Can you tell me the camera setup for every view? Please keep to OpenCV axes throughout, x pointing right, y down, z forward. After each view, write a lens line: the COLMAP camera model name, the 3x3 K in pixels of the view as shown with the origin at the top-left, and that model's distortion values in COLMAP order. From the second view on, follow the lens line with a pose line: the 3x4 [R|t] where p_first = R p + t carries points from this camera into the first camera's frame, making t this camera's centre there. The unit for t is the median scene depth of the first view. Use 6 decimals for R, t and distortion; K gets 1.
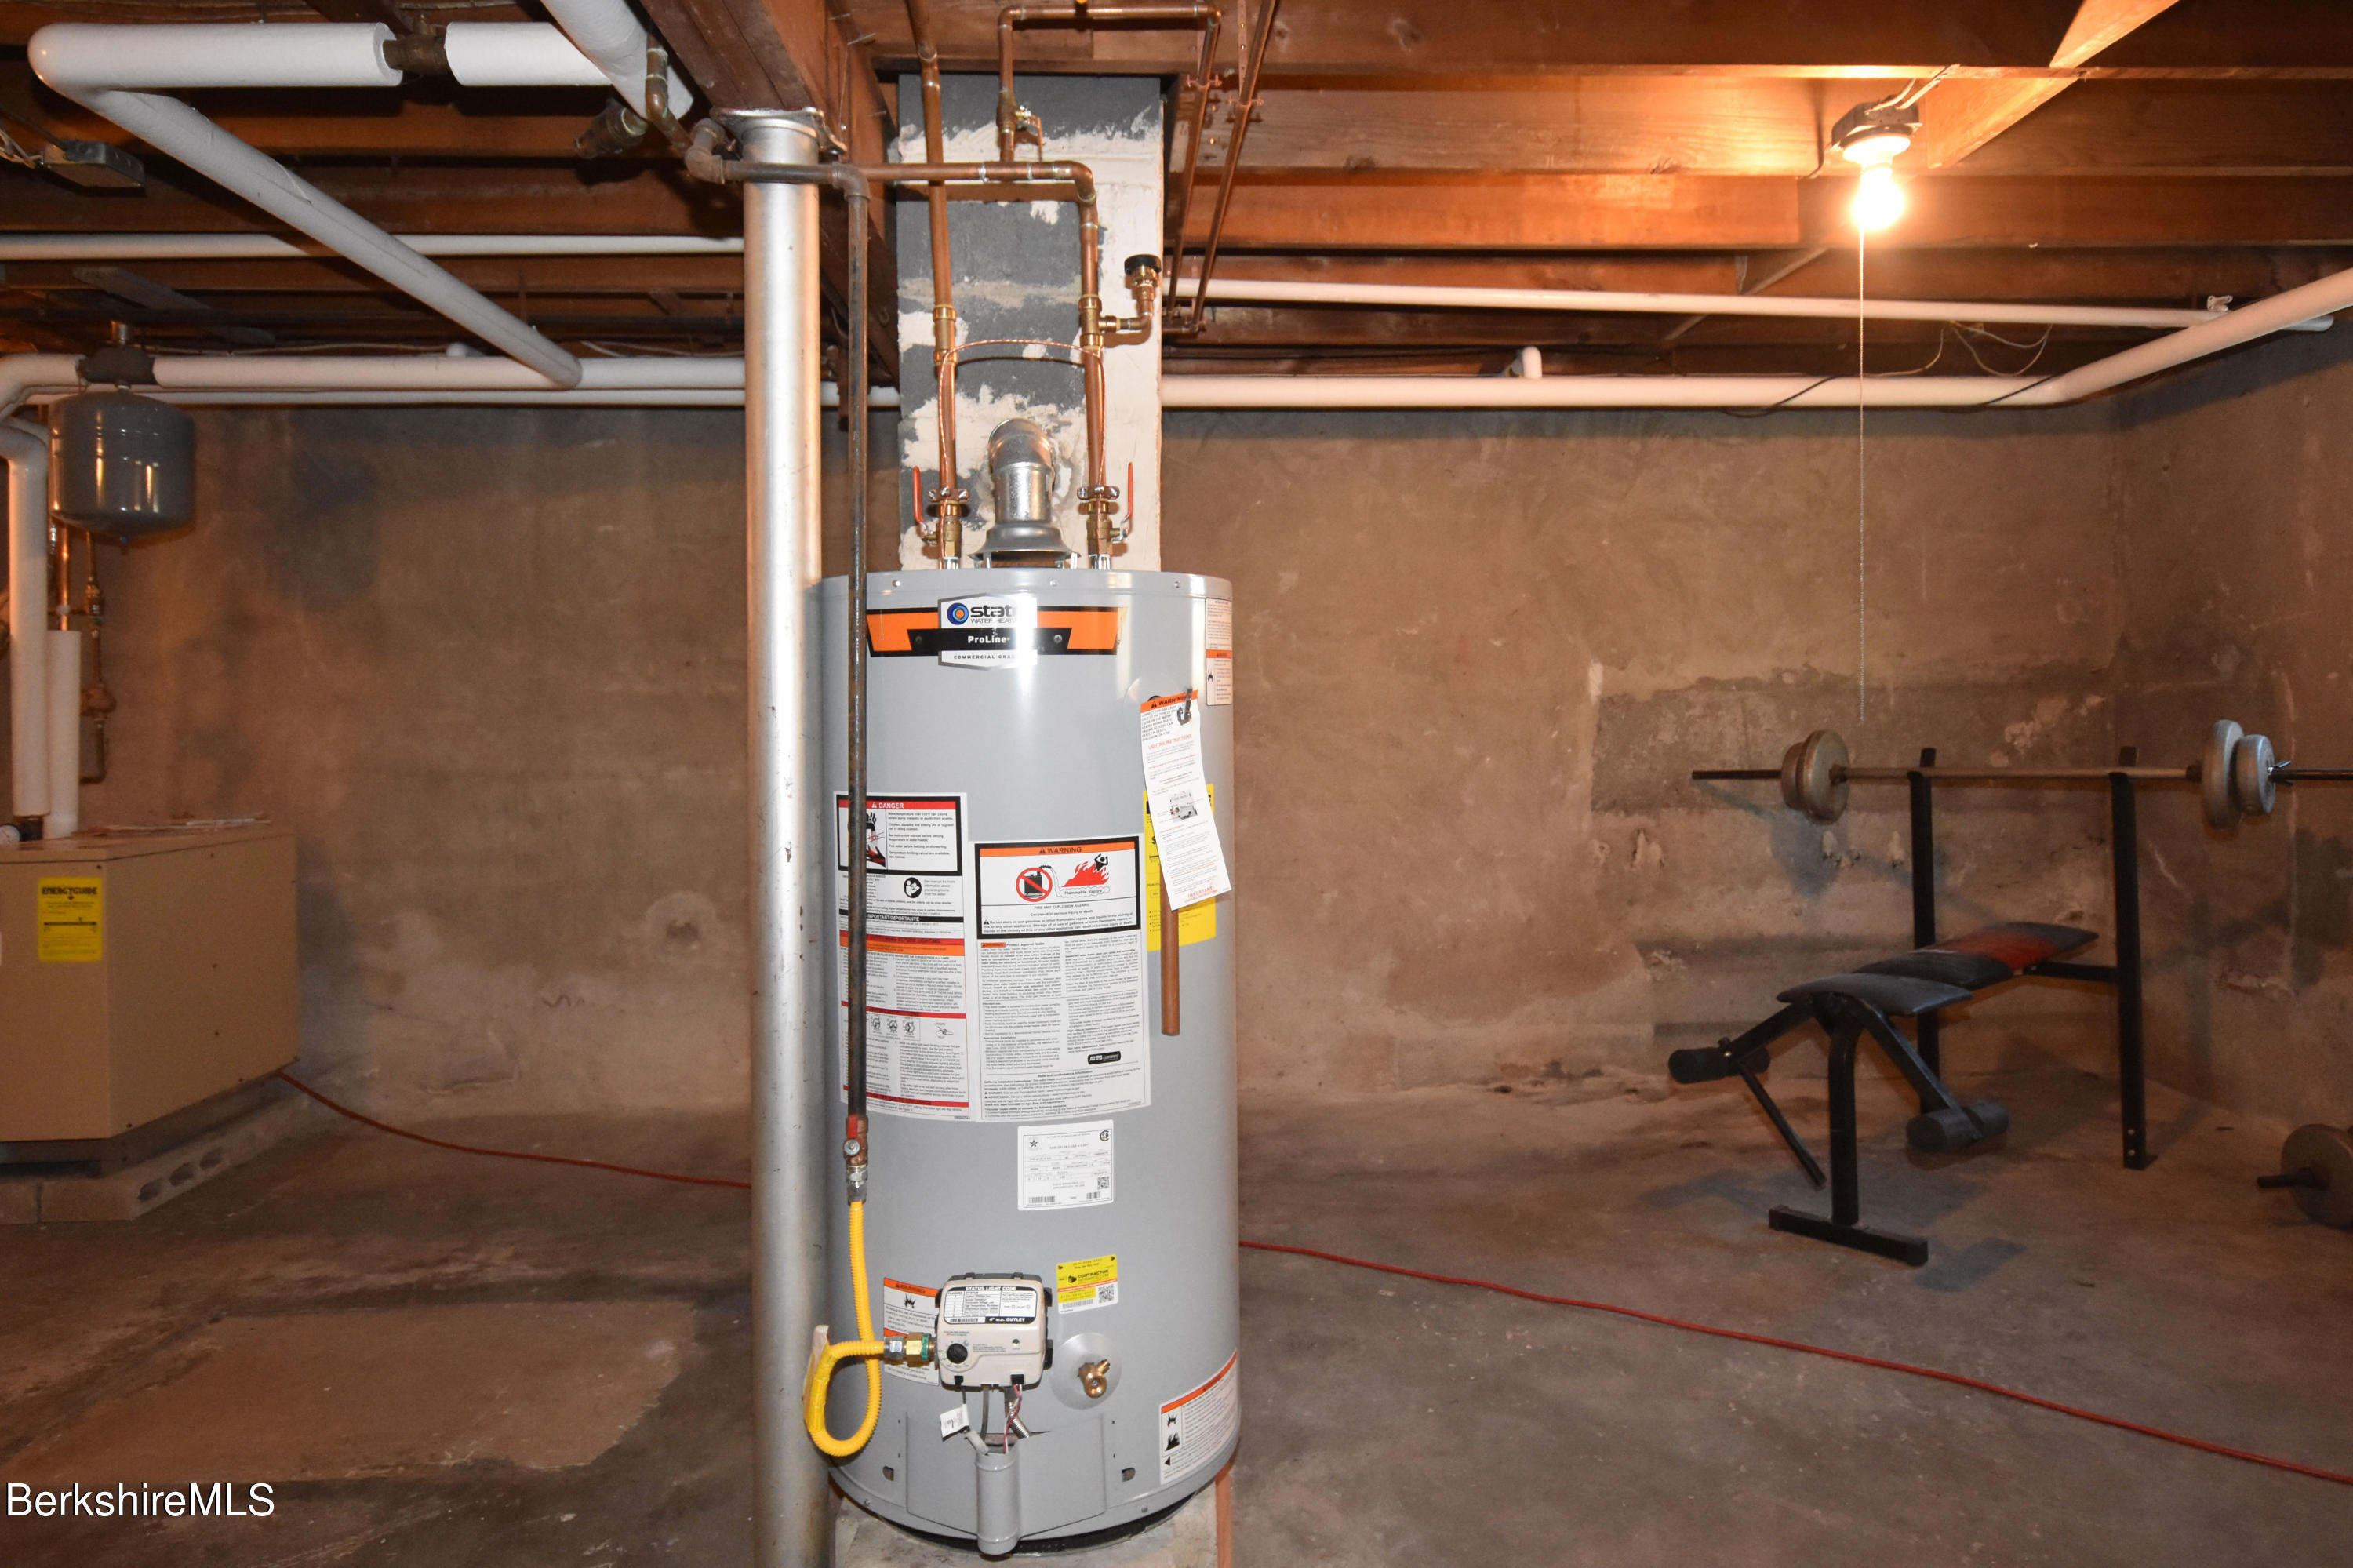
lens RADIAL K [[1463.8, 0, 1126.9], [0, 1463.8, 742.9], [0, 0, 1]] dist [0.014761, -0.000880]
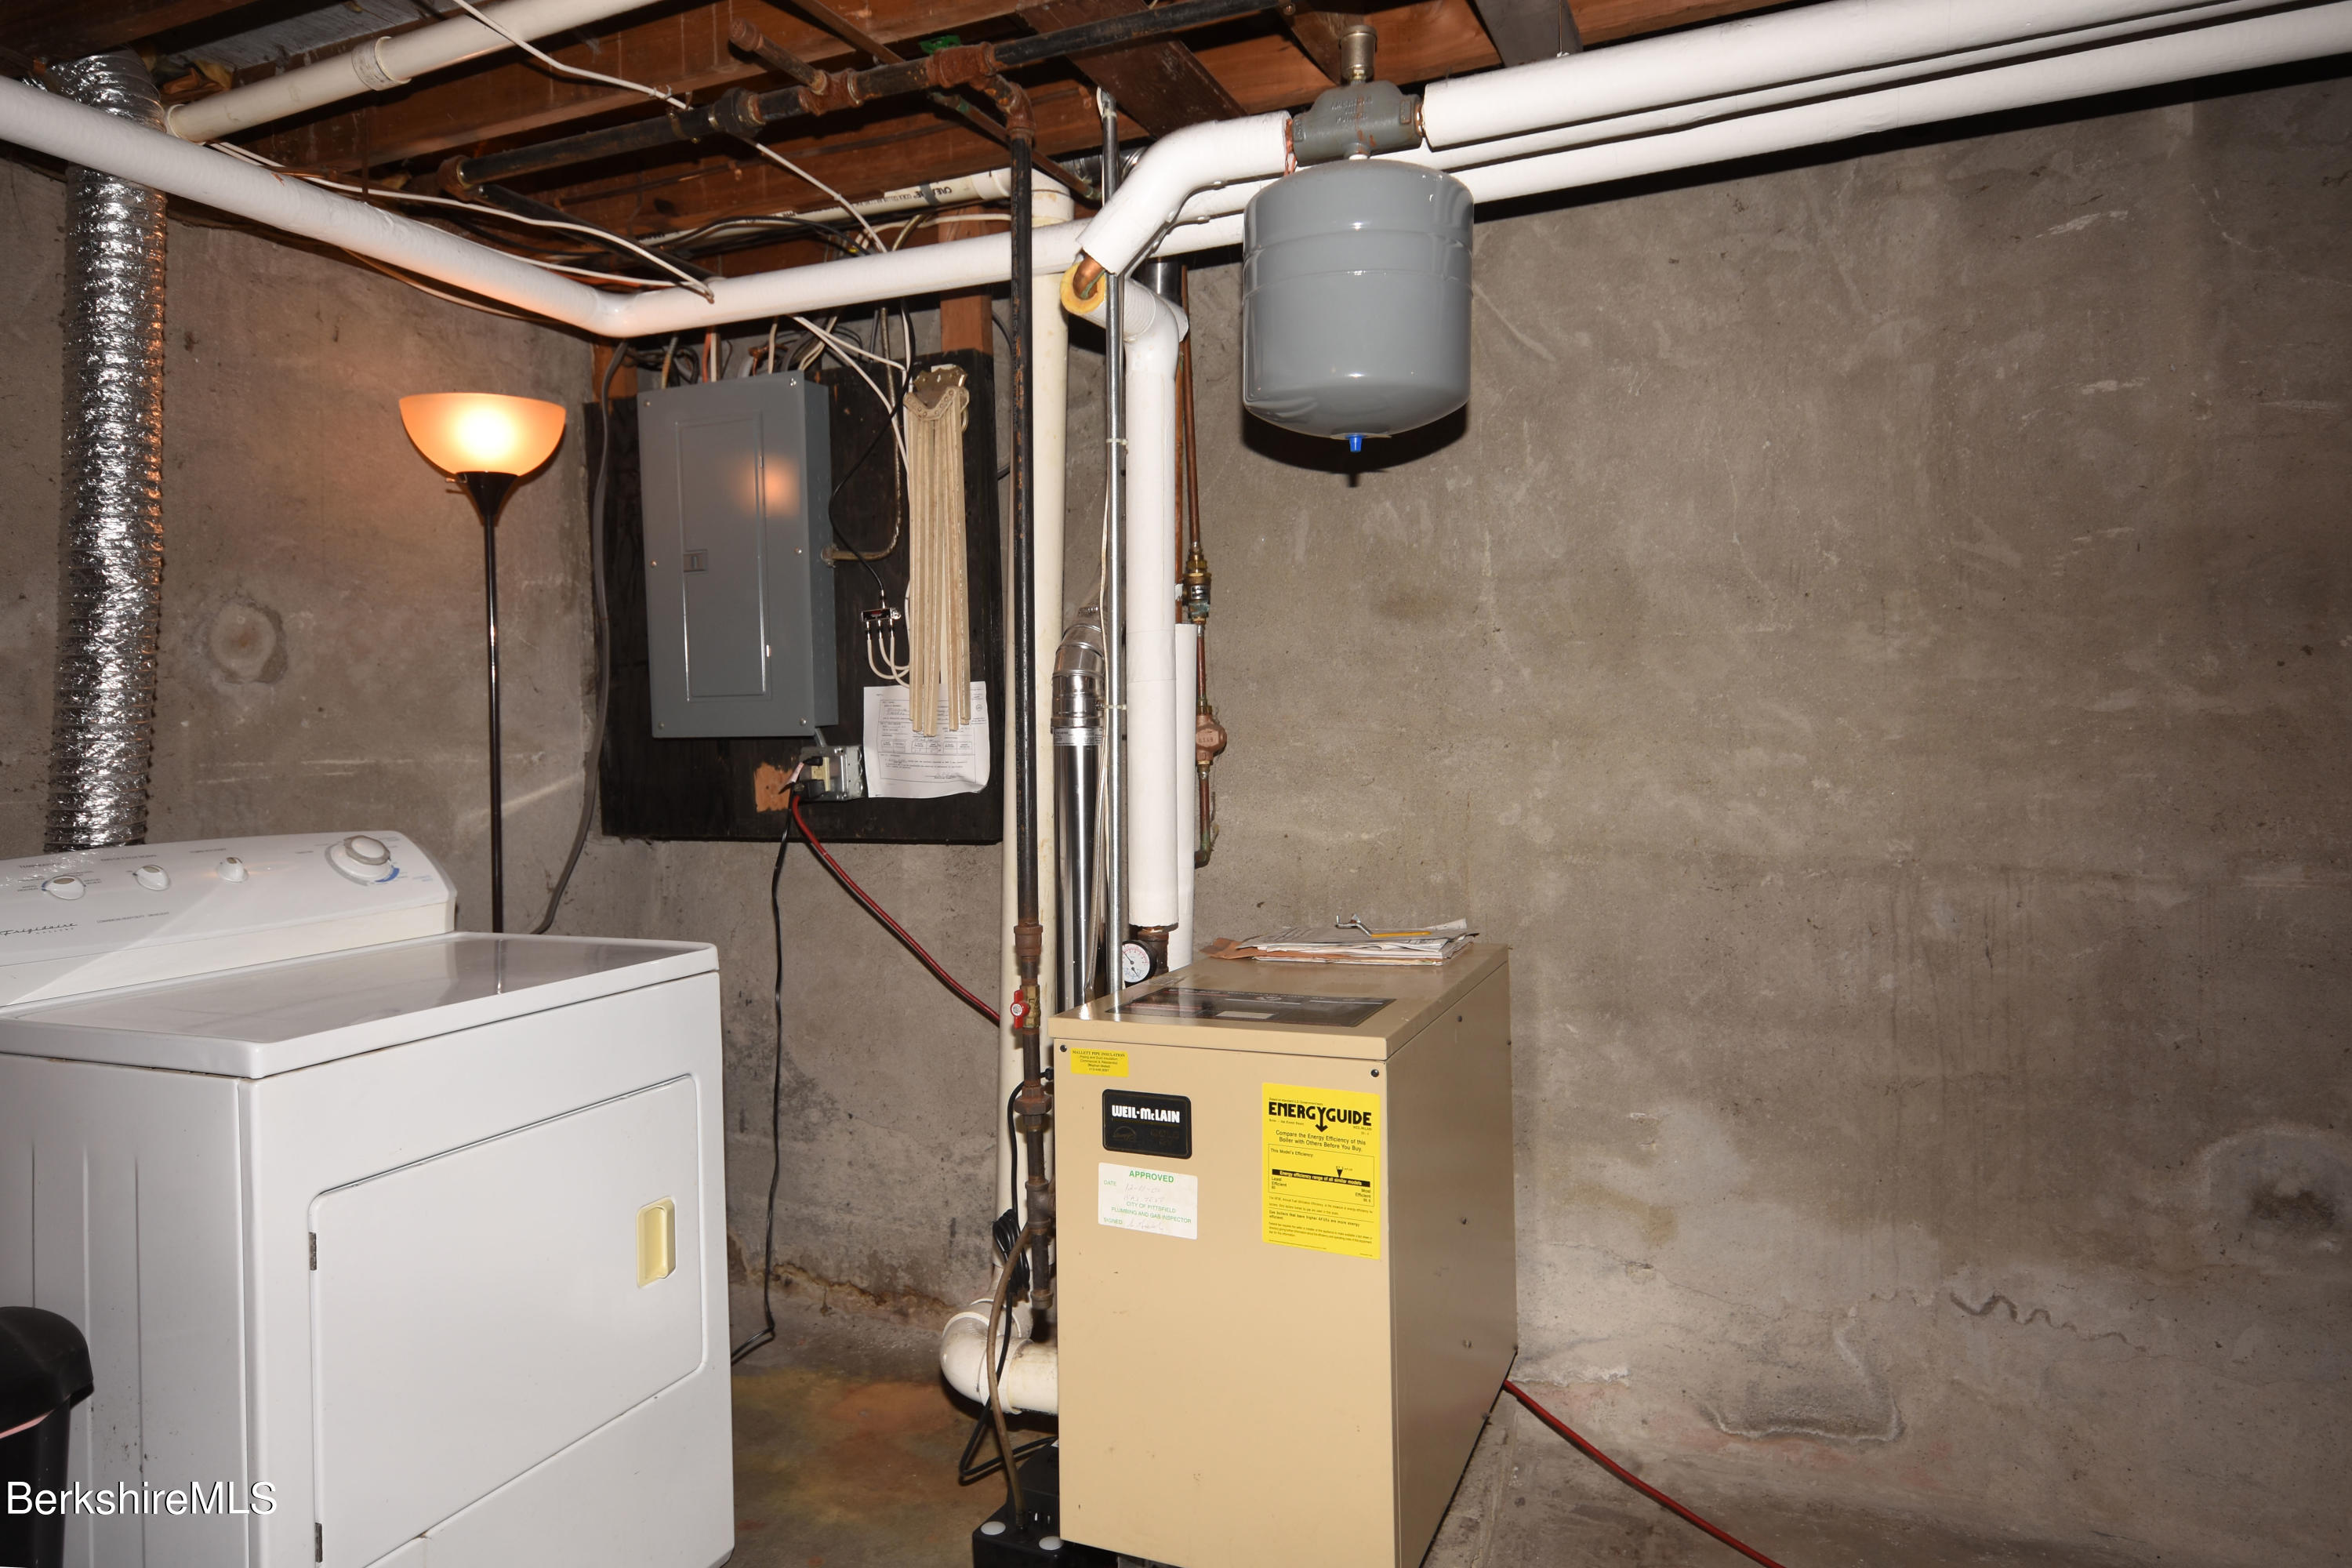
lens RADIAL K [[1463.1, 0, 1147.0], [0, 1463.1, 738.5], [0, 0, 1]] dist [0.014761, -0.000880]
pose [[0.901955, -0.002954, -0.431819, -0.431707], [0.000539, 0.999984, -0.005714, -0.022365], [0.431829, 0.004921, 0.901942, 0.400563]]
